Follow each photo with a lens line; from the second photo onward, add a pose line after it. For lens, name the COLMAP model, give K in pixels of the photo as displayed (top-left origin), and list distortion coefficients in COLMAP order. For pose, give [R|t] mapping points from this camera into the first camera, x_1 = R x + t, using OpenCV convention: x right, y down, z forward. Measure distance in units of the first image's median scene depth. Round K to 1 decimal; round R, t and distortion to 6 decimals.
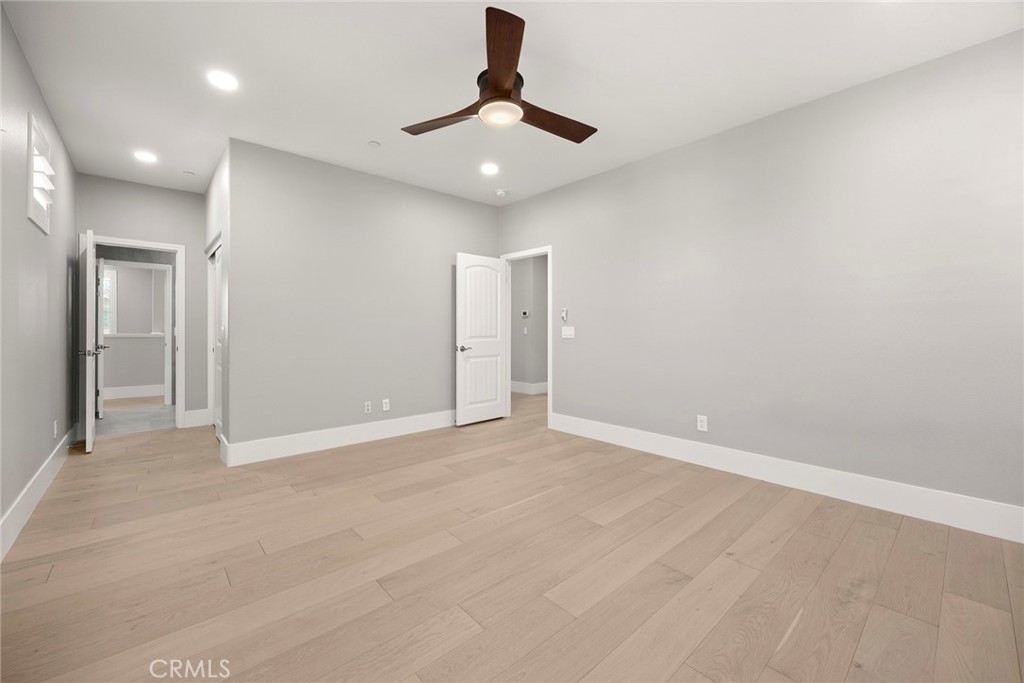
lens RADIAL K [[401.2, 0, 506.7], [0, 401.2, 332.1], [0, 0, 1]] dist [0.000545, 0.000098]
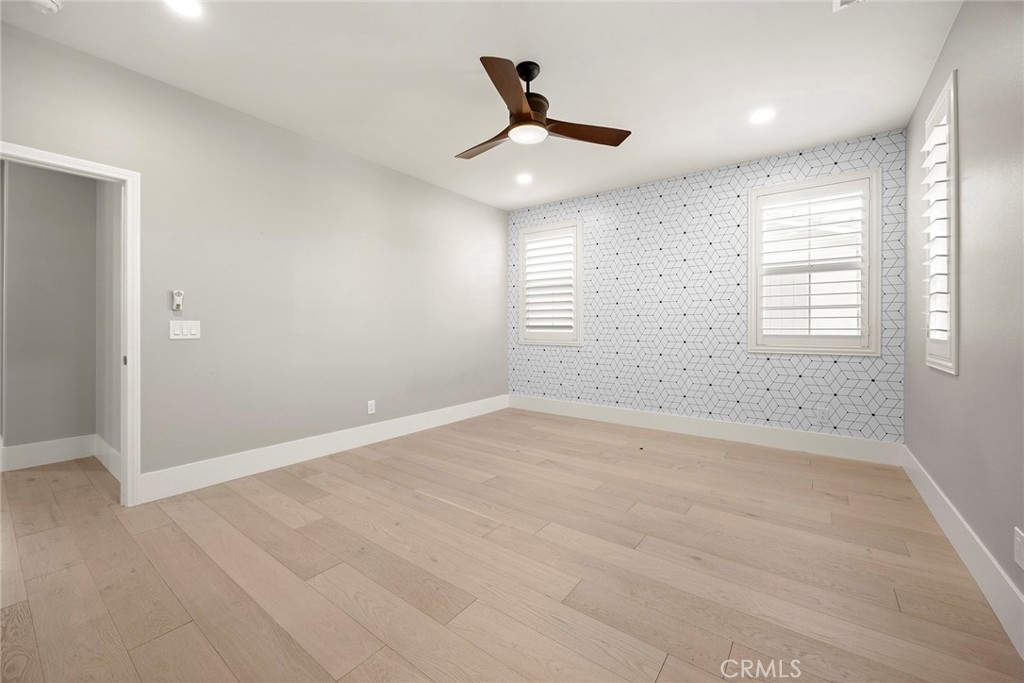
lens RADIAL K [[401.2, 0, 508.6], [0, 401.2, 337.6], [0, 0, 1]] dist [0.000545, 0.000098]
pose [[-0.185236, -0.028200, 0.982289, -0.964596], [0.001966, 0.999576, 0.029067, -0.007212], [-0.982692, 0.007316, -0.185102, 1.108291]]
